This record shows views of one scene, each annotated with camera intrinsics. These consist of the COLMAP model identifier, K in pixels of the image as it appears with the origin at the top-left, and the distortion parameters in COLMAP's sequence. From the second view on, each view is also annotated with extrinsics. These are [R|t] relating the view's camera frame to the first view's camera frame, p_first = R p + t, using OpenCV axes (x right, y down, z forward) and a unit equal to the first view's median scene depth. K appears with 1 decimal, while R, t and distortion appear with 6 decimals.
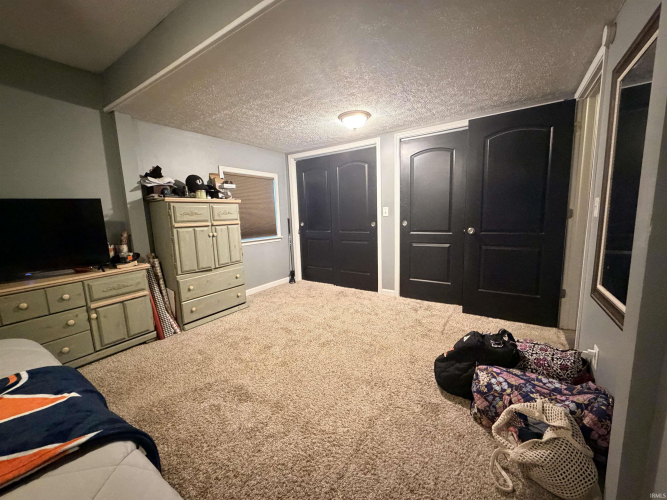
lens RADIAL K [[266.3, 0, 331.2], [0, 266.3, 249.7], [0, 0, 1]] dist [0.000097, 0.000235]
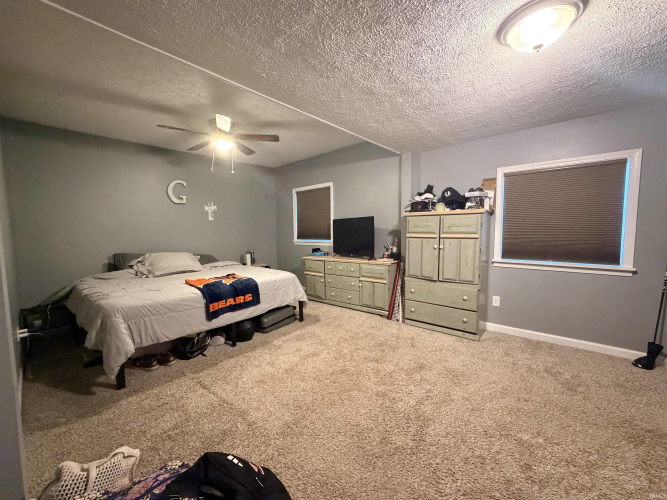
lens RADIAL K [[266.3, 0, 331.2], [0, 266.3, 249.7], [0, 0, 1]] dist [0.000097, 0.000235]
pose [[-0.133608, 0.115124, -0.984325, 0.618282], [-0.111001, 0.985242, 0.130298, -0.137596], [0.984798, 0.126670, -0.118857, 0.757517]]
